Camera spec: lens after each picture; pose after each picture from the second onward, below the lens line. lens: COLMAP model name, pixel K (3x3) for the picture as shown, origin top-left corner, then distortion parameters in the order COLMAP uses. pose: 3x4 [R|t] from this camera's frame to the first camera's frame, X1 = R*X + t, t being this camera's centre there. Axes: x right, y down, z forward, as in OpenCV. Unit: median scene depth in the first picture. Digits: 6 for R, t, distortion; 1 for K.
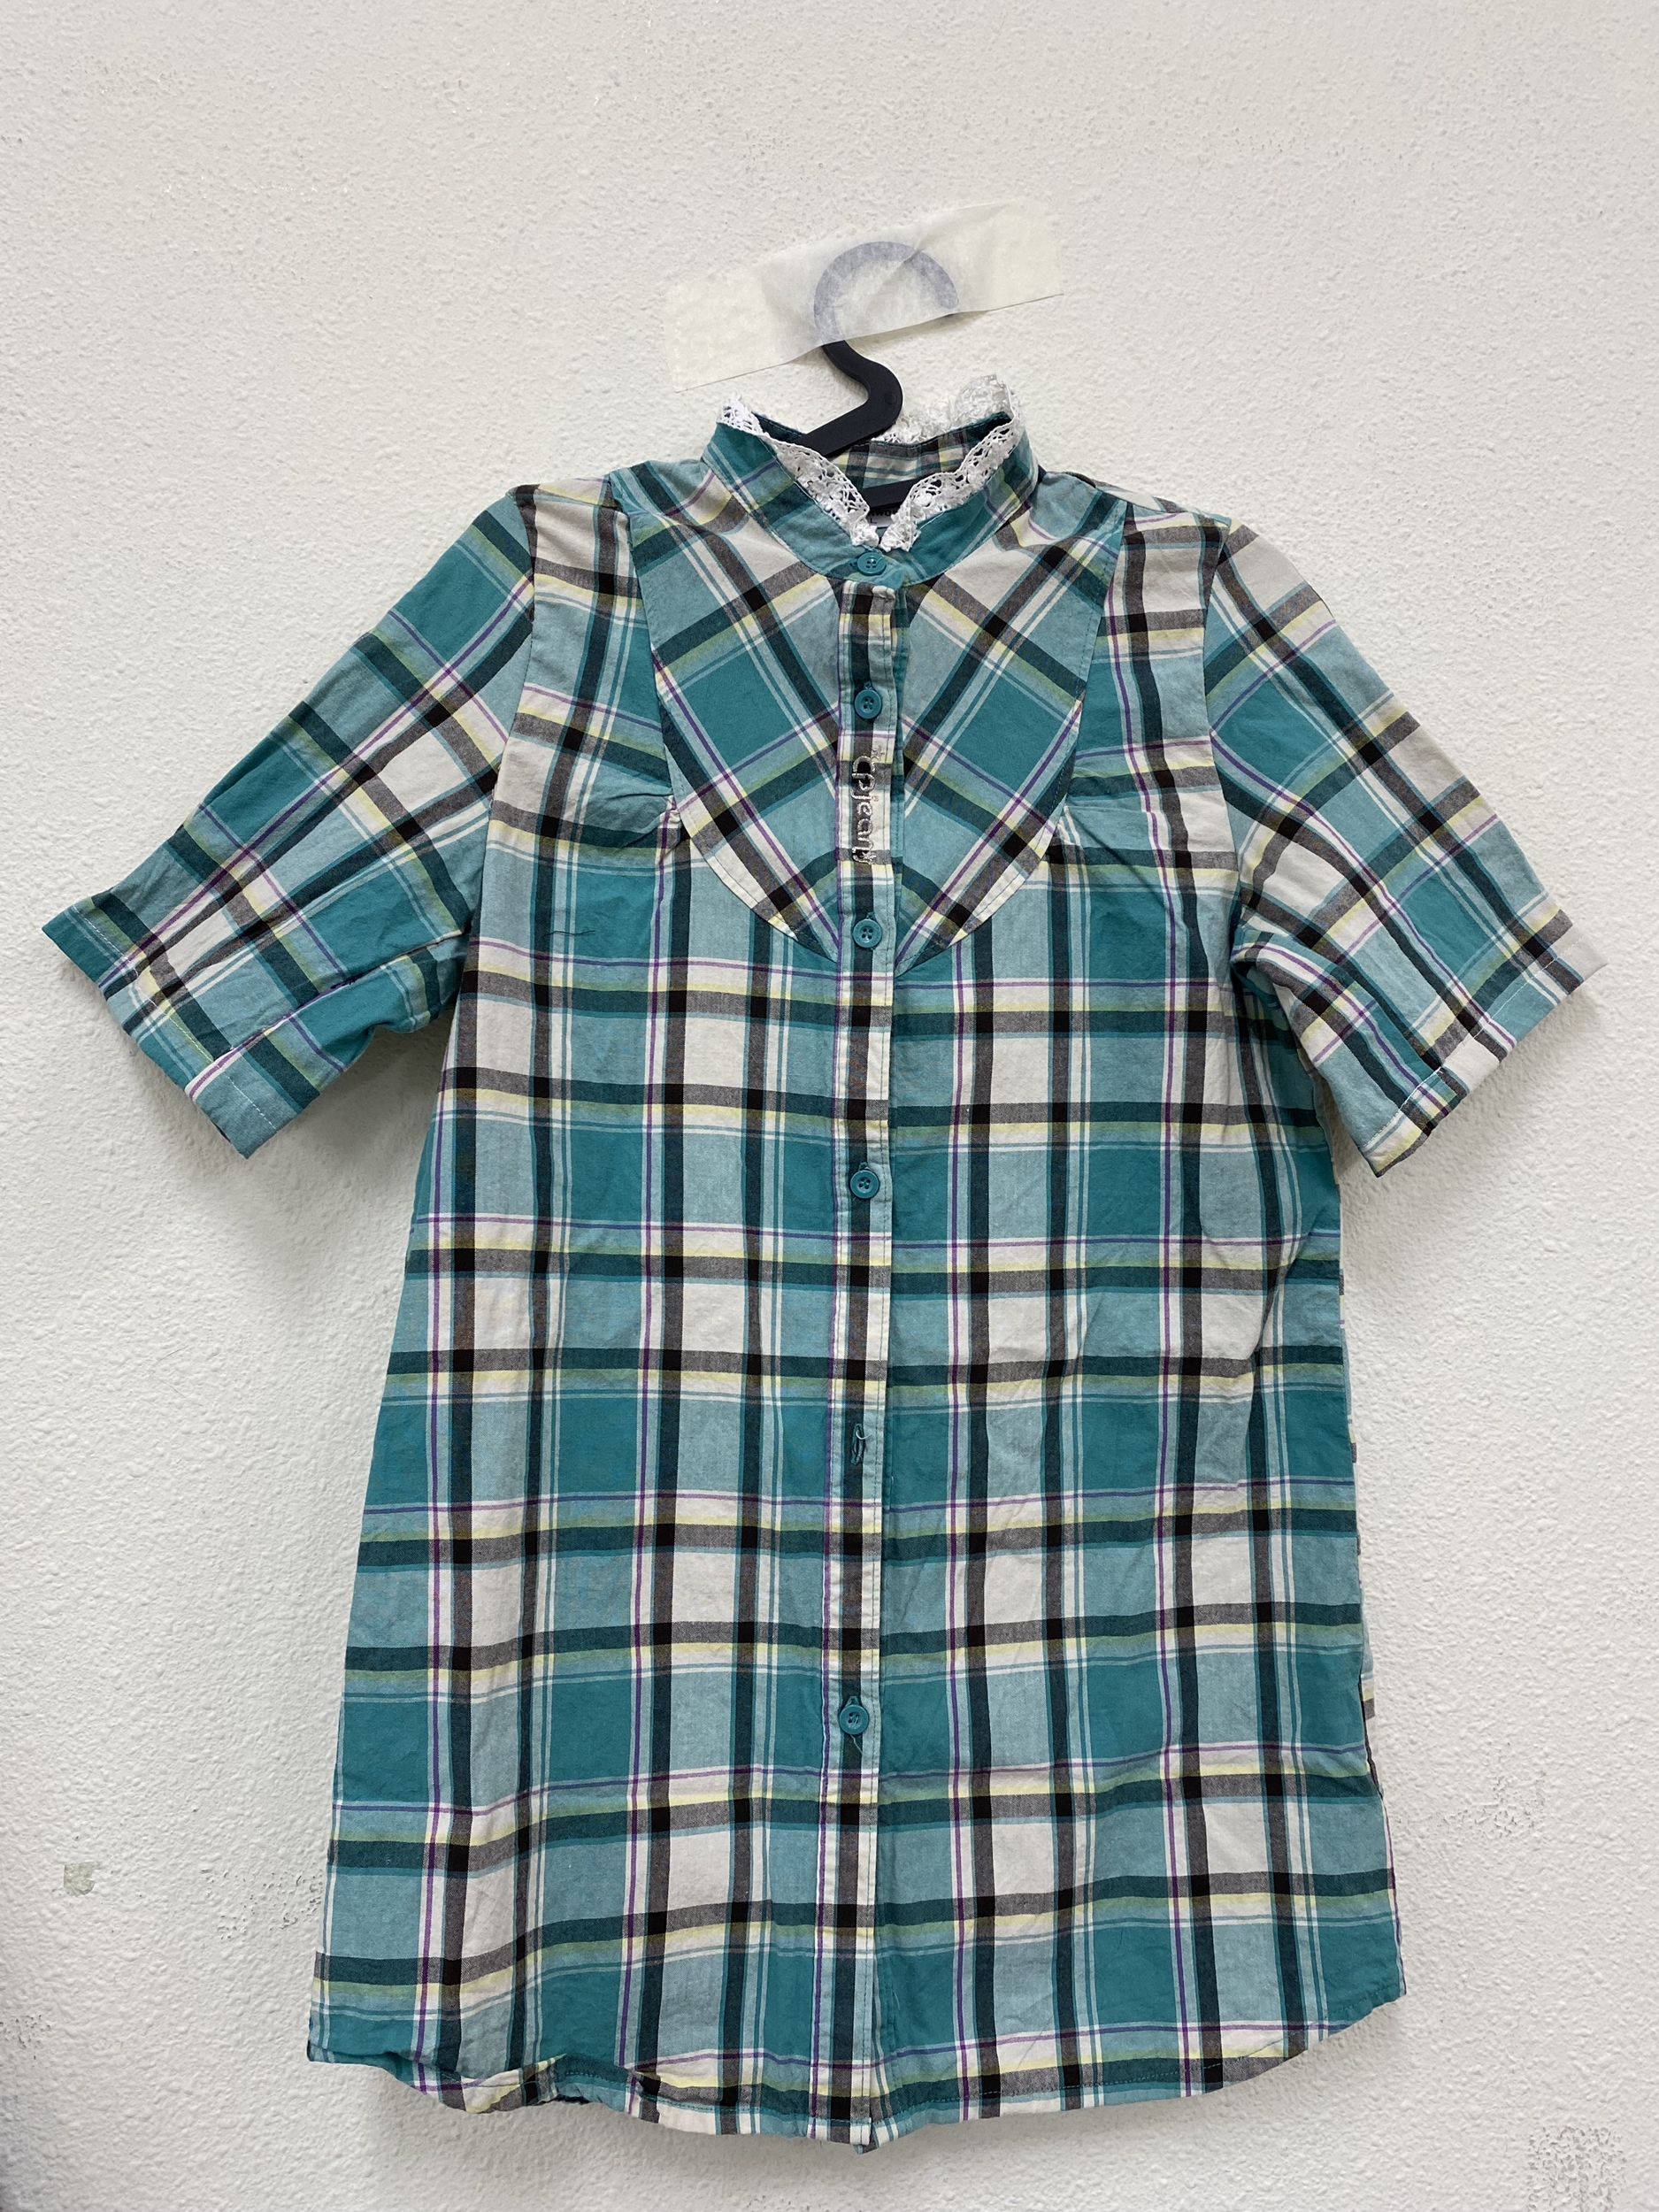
lens RADIAL K [[1670.3, 0, 829.4], [0, 1670.3, 1103.8], [0, 0, 1]] dist [0.005774, -0.002583]
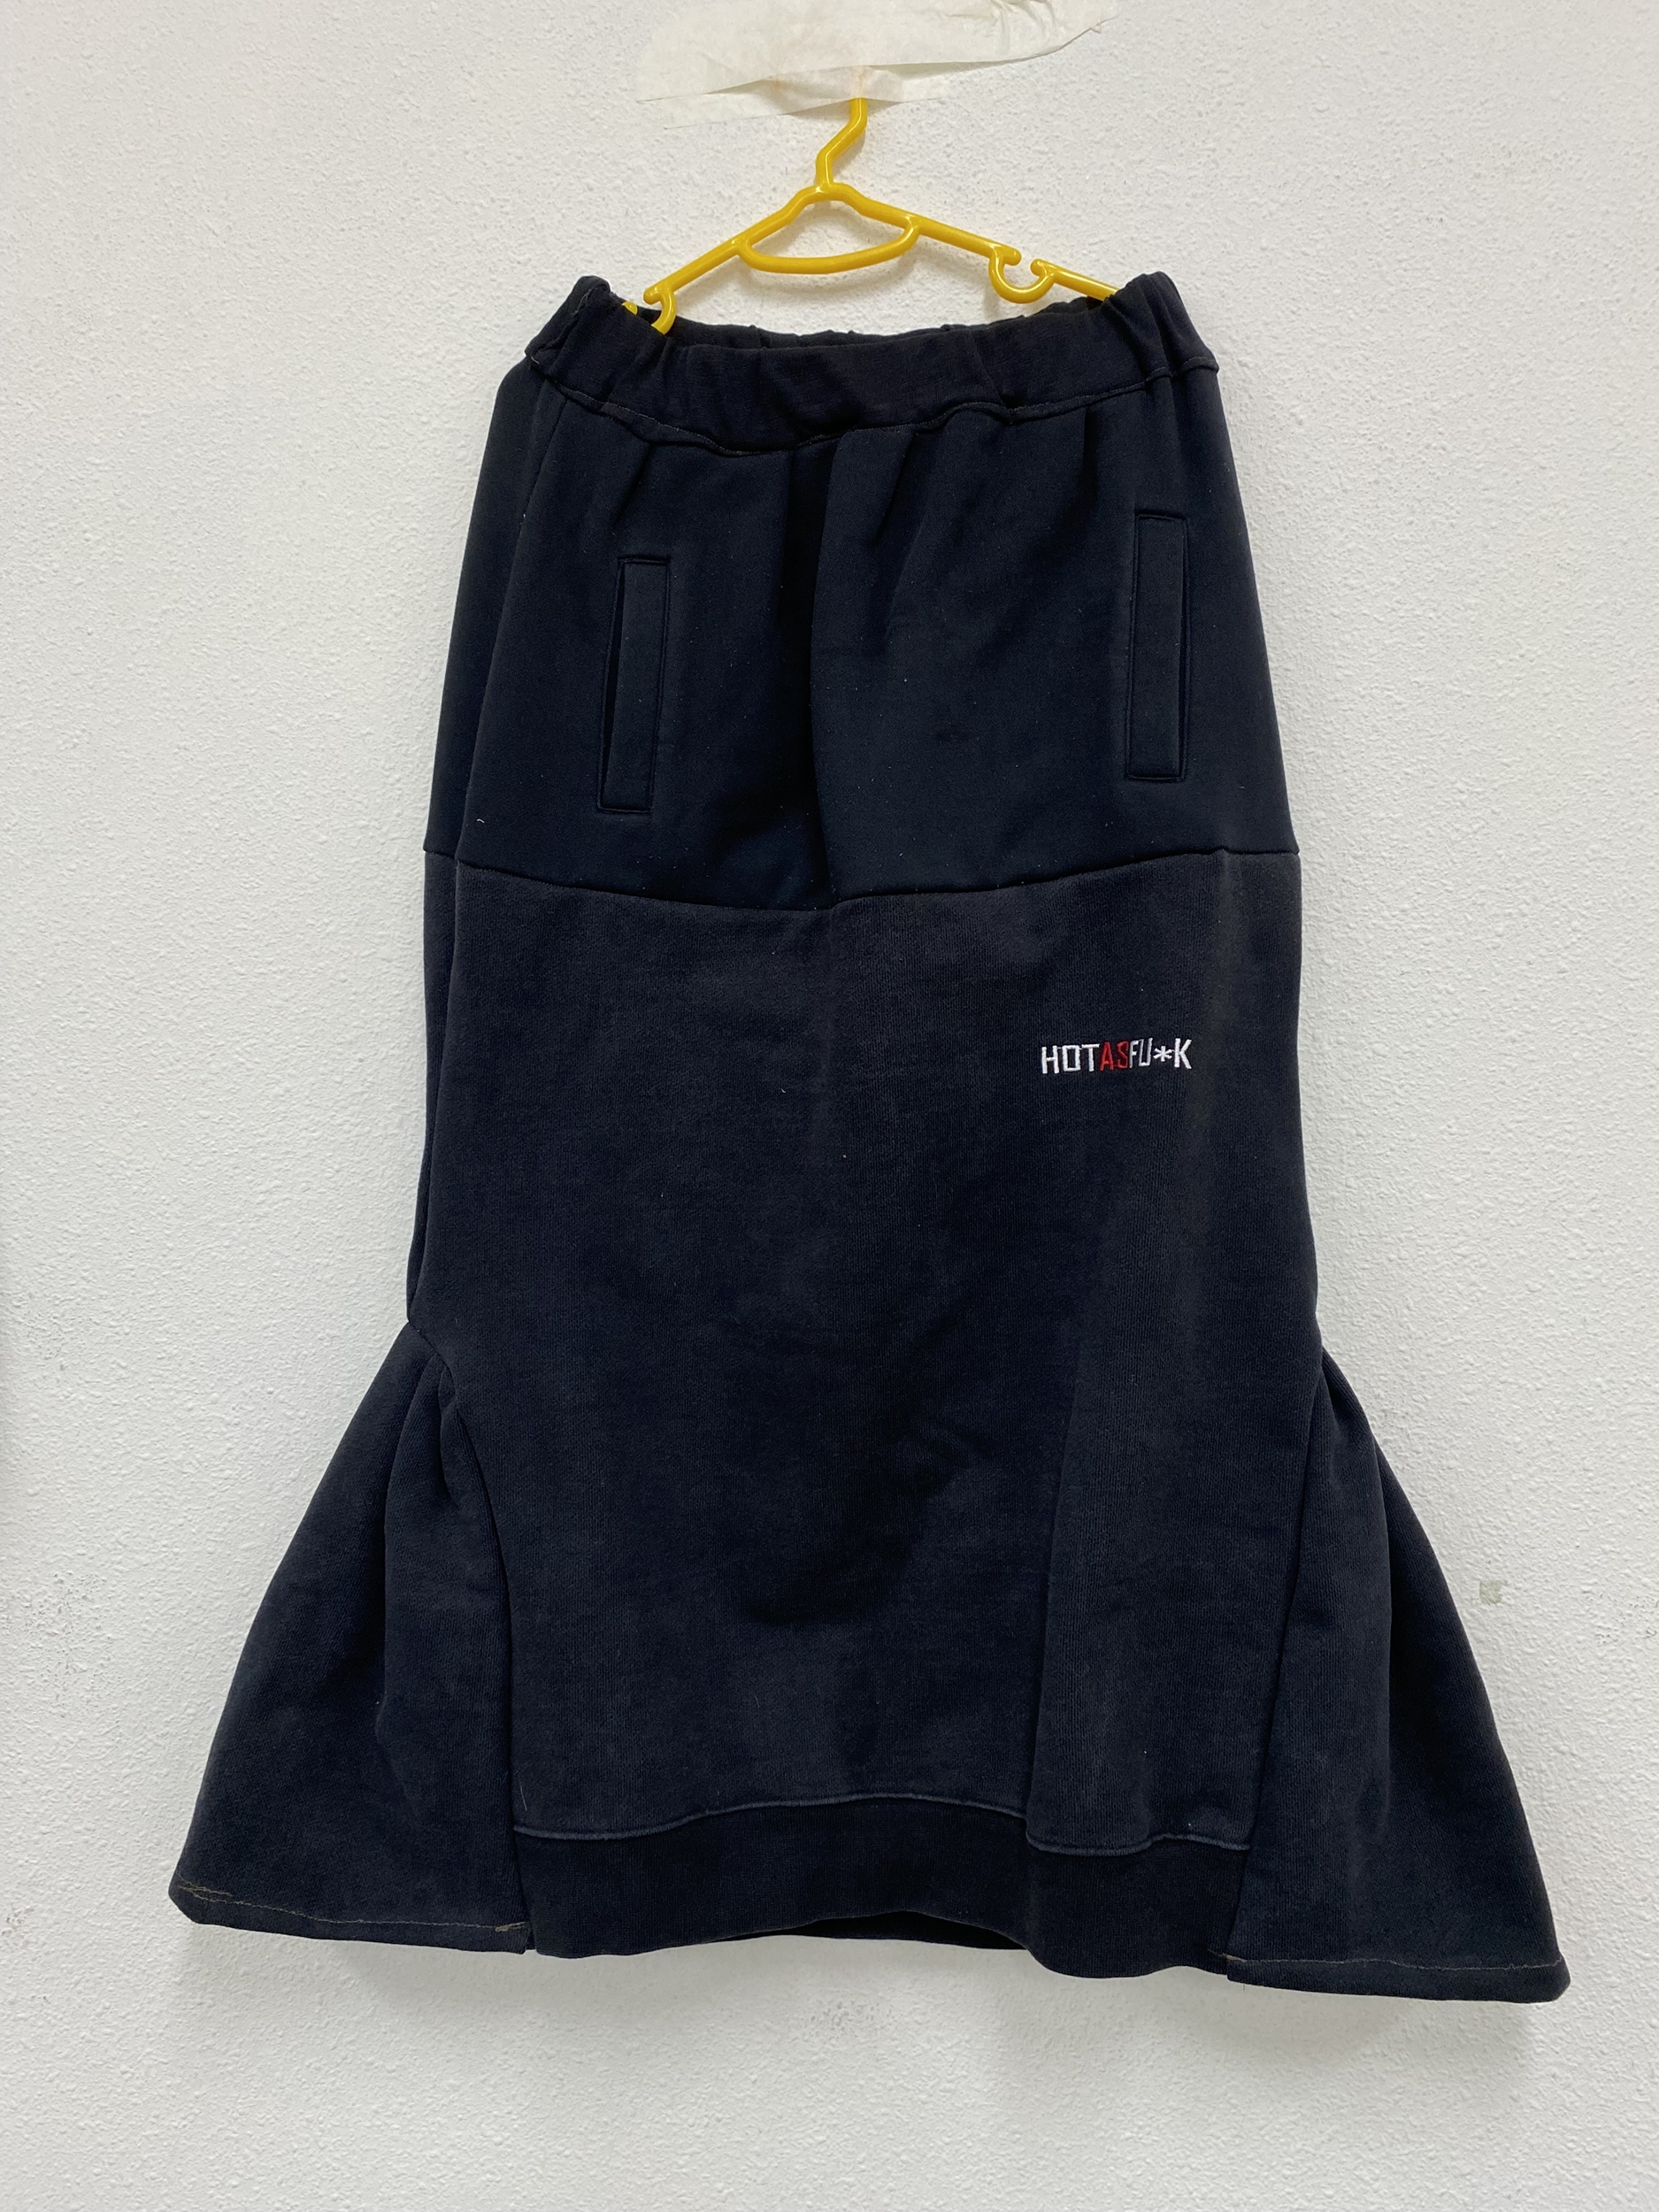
lens RADIAL K [[1670.3, 0, 829.4], [0, 1670.3, 1110.6], [0, 0, 1]] dist [0.005774, -0.002583]
pose [[0.989123, 0.005265, -0.146999, -0.757138], [0.006130, 0.997016, 0.076954, -0.018978], [0.146966, -0.077018, 0.986139, -0.338731]]
